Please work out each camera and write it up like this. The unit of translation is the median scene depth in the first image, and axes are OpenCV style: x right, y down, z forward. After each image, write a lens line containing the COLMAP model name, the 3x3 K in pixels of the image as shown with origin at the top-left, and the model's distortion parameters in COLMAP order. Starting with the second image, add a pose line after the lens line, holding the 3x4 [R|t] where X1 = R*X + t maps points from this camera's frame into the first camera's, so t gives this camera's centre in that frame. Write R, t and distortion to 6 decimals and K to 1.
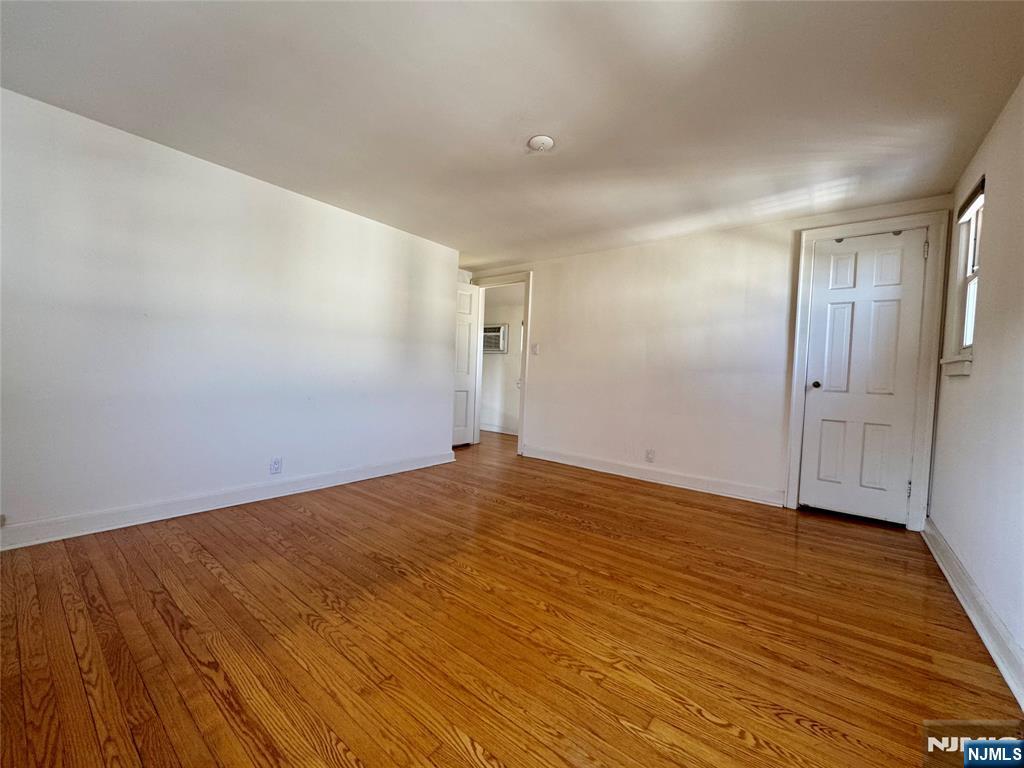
lens RADIAL K [[409.9, 0, 511.9], [0, 409.9, 382.6], [0, 0, 1]] dist [-0.002867, 0.000776]
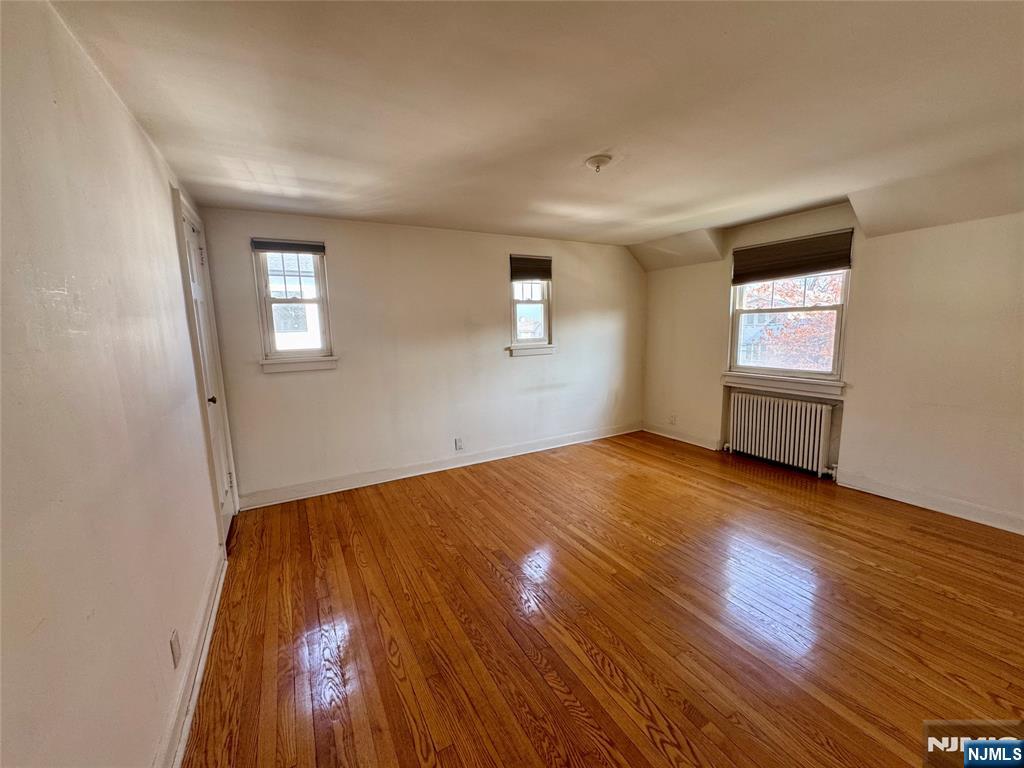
lens RADIAL K [[409.9, 0, 515.9], [0, 409.9, 382.9], [0, 0, 1]] dist [-0.002867, 0.000776]
pose [[-0.925452, -0.066675, 0.372951, -0.161092], [0.002424, 0.983331, 0.181811, -0.256357], [-0.378856, 0.169161, -0.909864, 2.205144]]
